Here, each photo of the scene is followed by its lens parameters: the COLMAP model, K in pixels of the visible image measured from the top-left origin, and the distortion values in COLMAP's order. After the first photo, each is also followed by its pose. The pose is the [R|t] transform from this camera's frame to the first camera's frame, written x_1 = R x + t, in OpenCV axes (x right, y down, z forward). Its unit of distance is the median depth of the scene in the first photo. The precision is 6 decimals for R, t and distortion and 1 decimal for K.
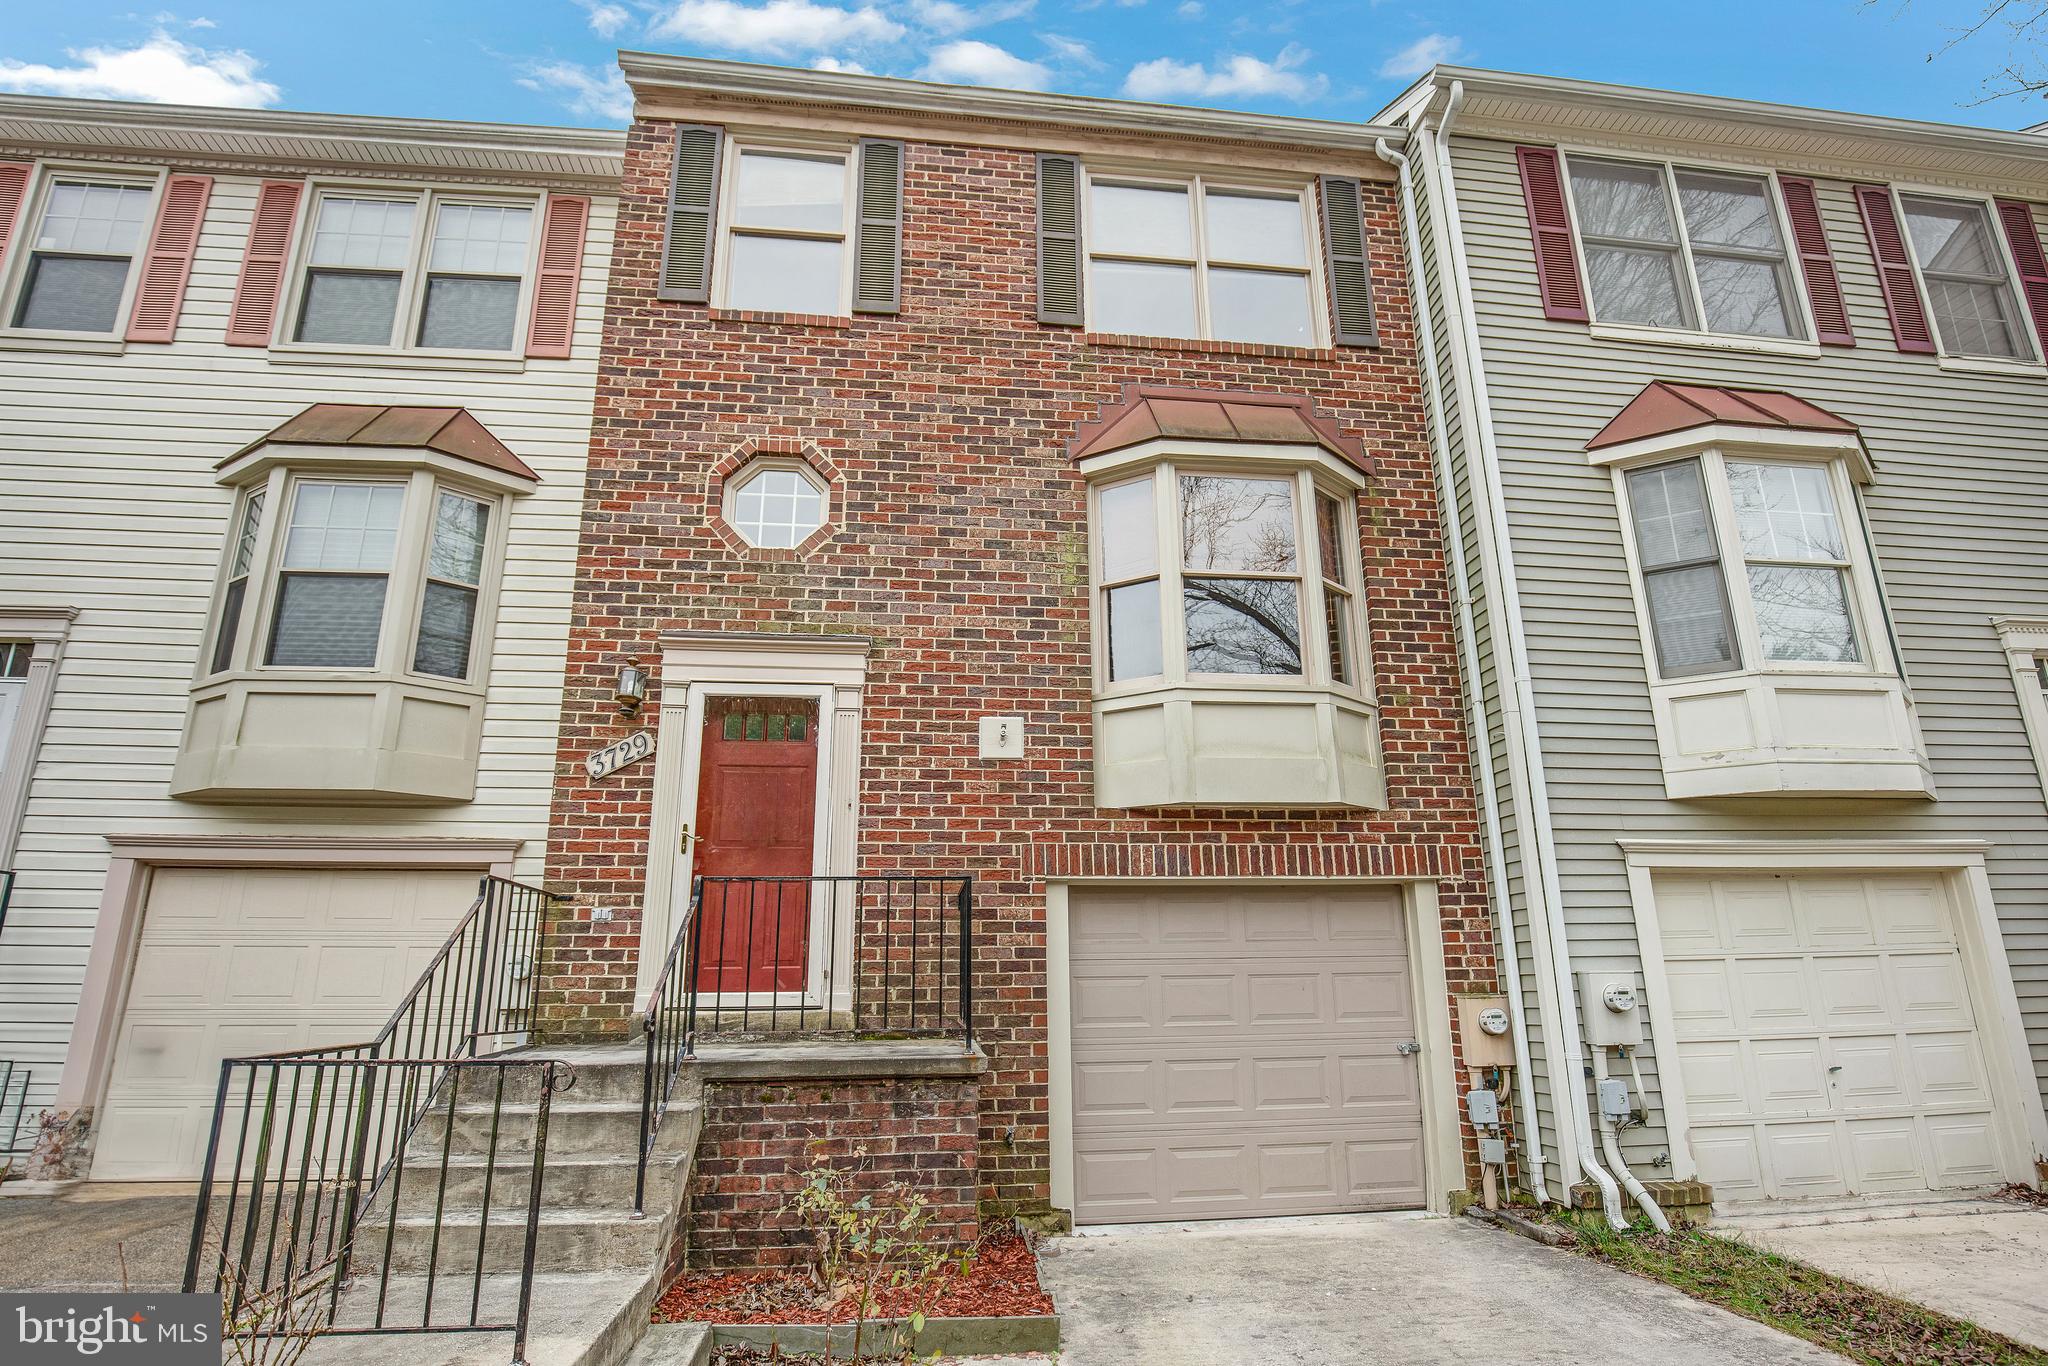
lens RADIAL K [[1086.5, 0, 1023.7], [0, 1086.5, 690.7], [0, 0, 1]] dist [-0.025594, 0.000570]
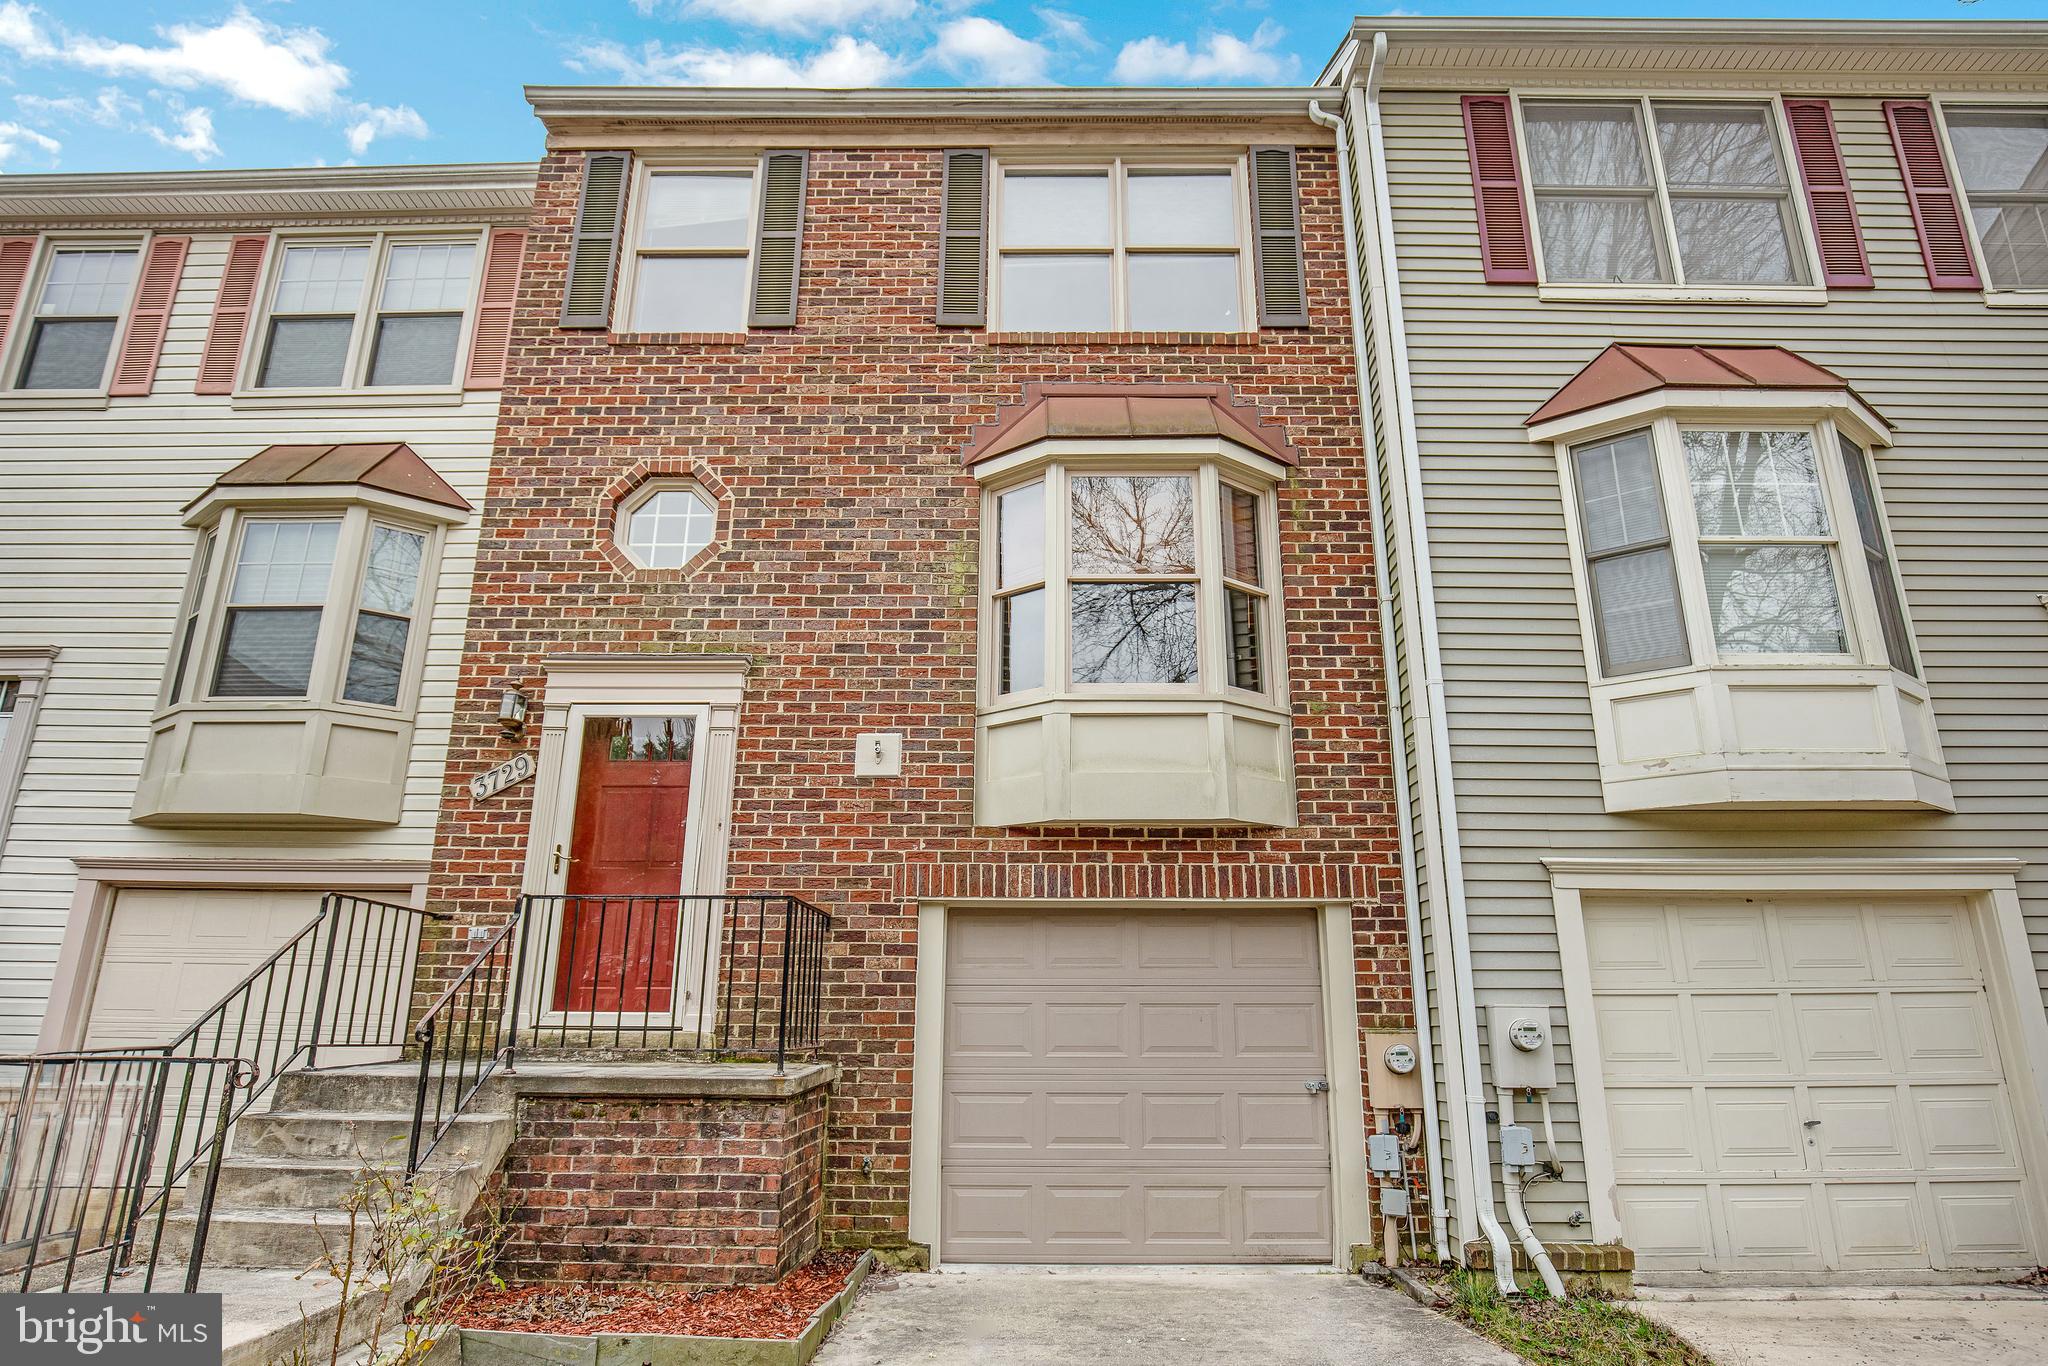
lens RADIAL K [[1169.7, 0, 1024.4], [0, 1169.7, 688.2], [0, 0, 1]] dist [-0.018002, -0.002110]
pose [[0.990238, -0.022716, -0.137522, 0.240533], [0.020505, 0.999637, -0.017471, 0.004442], [0.137869, 0.014480, 0.990345, -0.018971]]
